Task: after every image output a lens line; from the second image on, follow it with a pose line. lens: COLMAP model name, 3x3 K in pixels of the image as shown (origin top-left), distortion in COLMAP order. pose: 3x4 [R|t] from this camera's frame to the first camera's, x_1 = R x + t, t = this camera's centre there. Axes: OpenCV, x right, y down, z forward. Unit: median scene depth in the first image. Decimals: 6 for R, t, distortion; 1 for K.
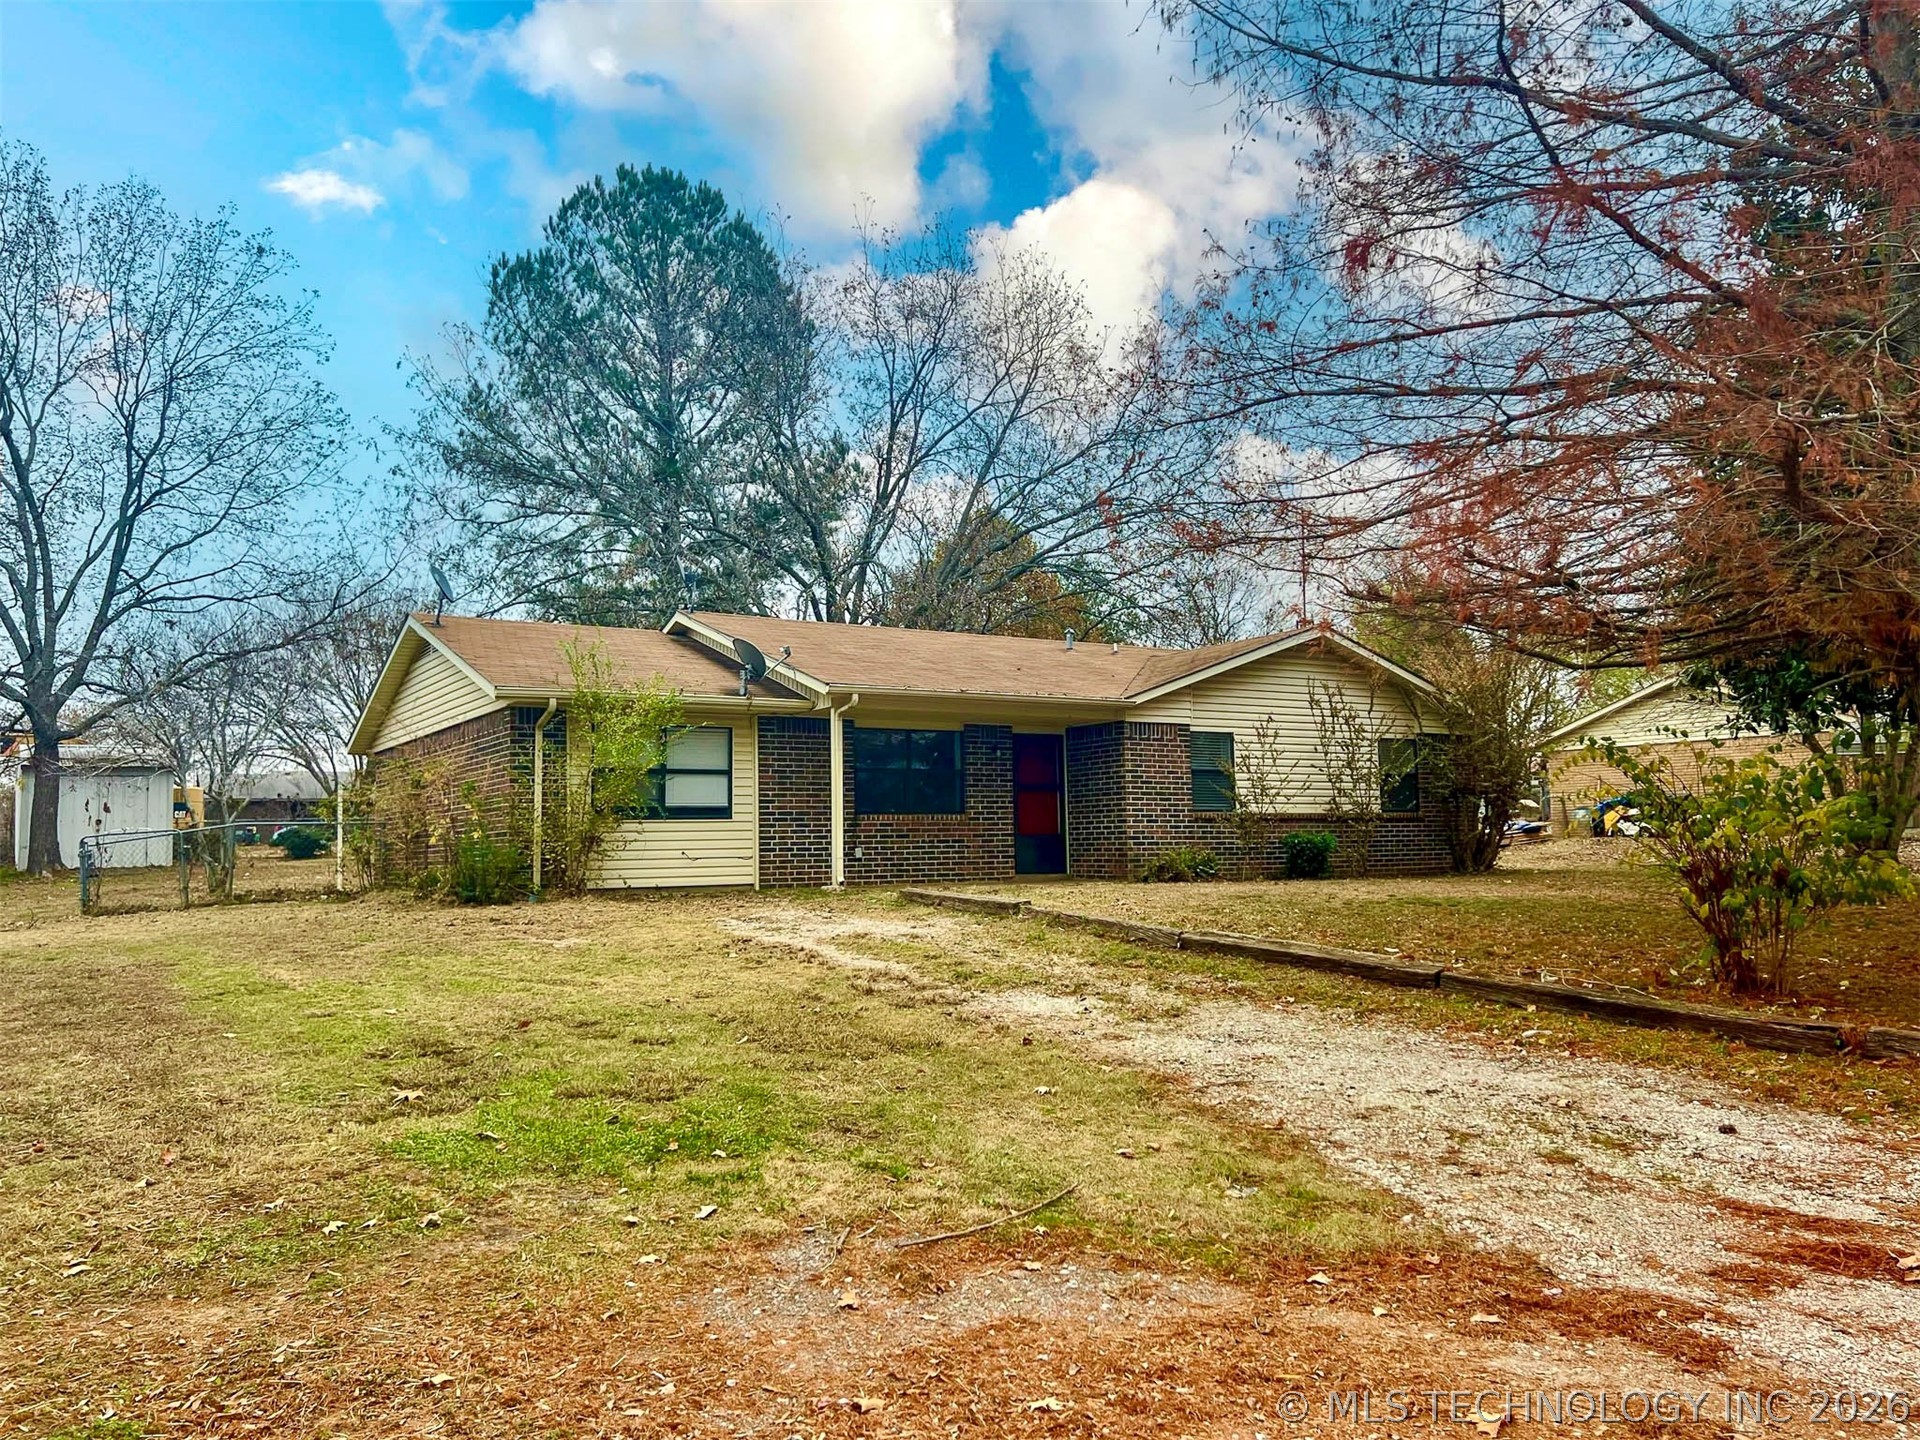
lens RADIAL K [[1458.7, 0, 960.0], [0, 1458.7, 720.0], [0, 0, 1]] dist [0.063353, -0.084113]
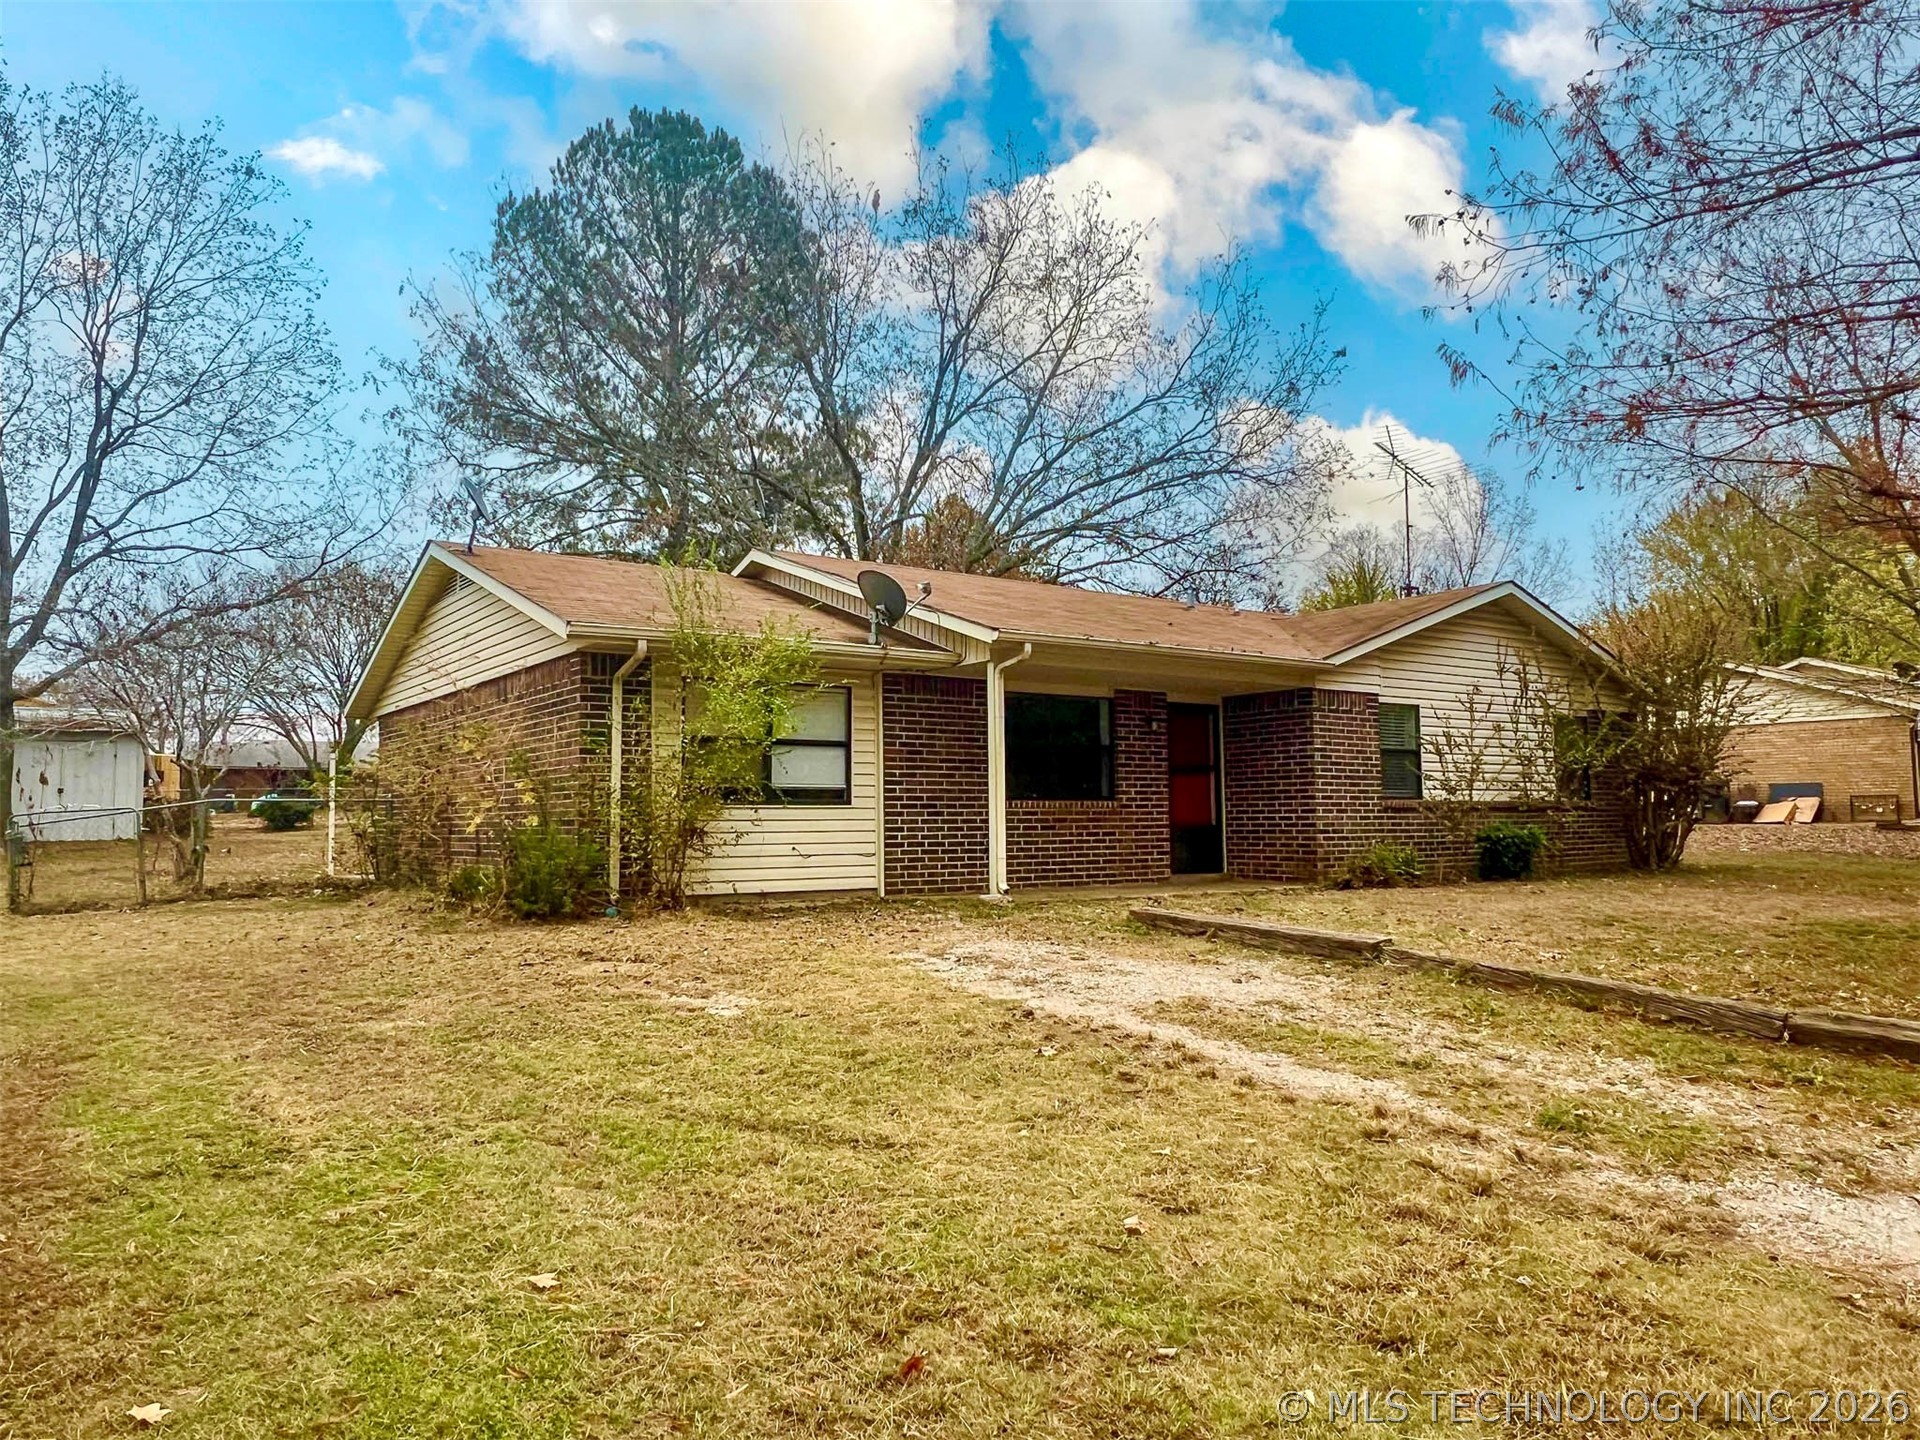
lens RADIAL K [[1365.1, 0, 958.1], [0, 1365.1, 702.1], [0, 0, 1]] dist [0.002595, -0.003063]
pose [[0.999063, 0.013863, 0.041000, -0.067033], [-0.013864, 0.999904, -0.000268, 0.006554], [-0.041000, -0.000301, 0.999159, 0.140831]]
